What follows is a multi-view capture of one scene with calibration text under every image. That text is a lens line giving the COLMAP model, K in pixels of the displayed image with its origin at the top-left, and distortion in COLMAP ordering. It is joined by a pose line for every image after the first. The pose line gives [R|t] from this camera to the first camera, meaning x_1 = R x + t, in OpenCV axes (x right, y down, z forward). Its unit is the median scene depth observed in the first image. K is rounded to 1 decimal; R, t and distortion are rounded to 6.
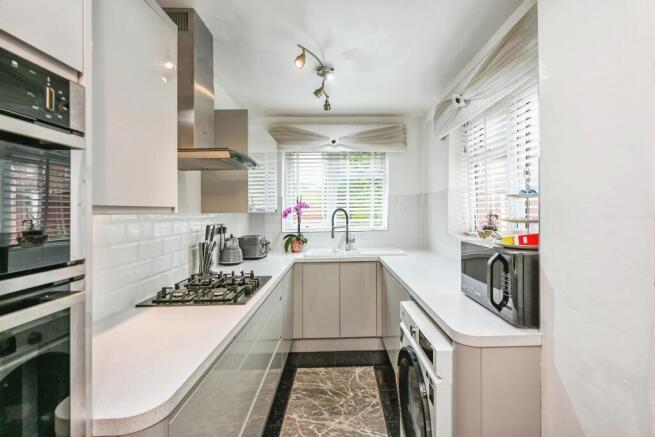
lens RADIAL K [[301.8, 0, 345.0], [0, 301.8, 212.3], [0, 0, 1]] dist [-0.000556, -0.000200]
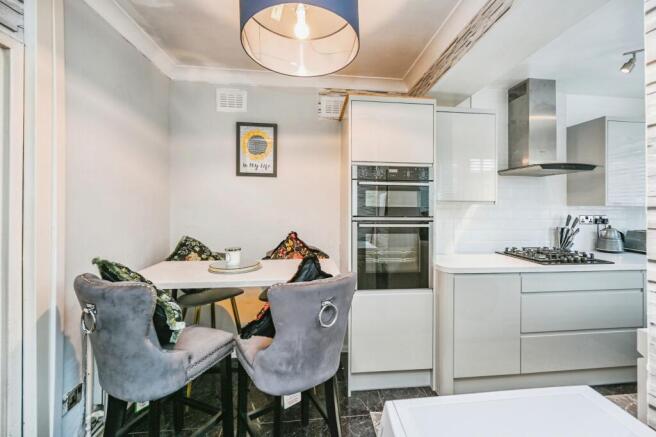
lens RADIAL K [[269.7, 0, 323.3], [0, 269.7, 181.8], [0, 0, 1]] dist [-0.002230, 0.000333]
pose [[0.077043, -0.070510, -0.994531, 0.547430], [-0.016135, 0.997277, -0.071955, 0.000933], [0.996897, 0.021590, 0.075696, -0.131964]]
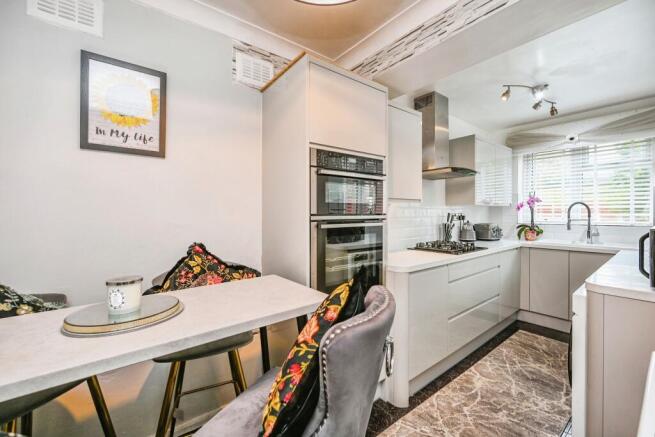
lens RADIAL K [[285.2, 0, 341.8], [0, 285.2, 195.1], [0, 0, 1]] dist [-0.001138, 0.000558]
pose [[0.631243, -0.036675, -0.774717, 0.303785], [-0.009537, 0.998439, -0.055036, 0.032705], [0.775526, 0.042130, 0.629908, -0.325942]]
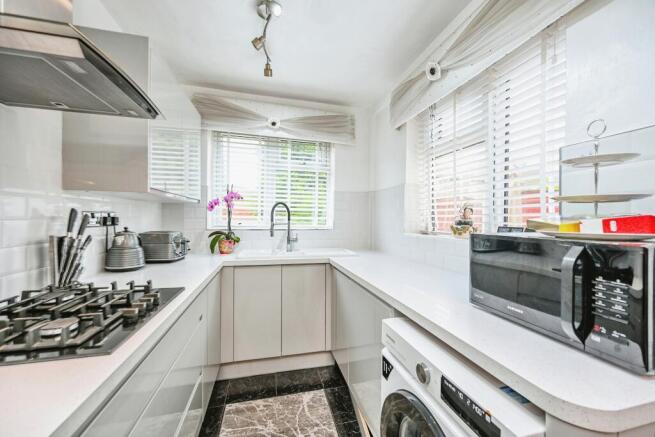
lens RADIAL K [[269.3, 0, 337.2], [0, 269.3, 233.1], [0, 0, 1]] dist [-0.002230, 0.000333]
pose [[0.973567, 0.013213, 0.228019, -0.044557], [-0.024124, 0.998690, 0.045127, 0.047592], [-0.227124, -0.049434, 0.972610, 0.292972]]
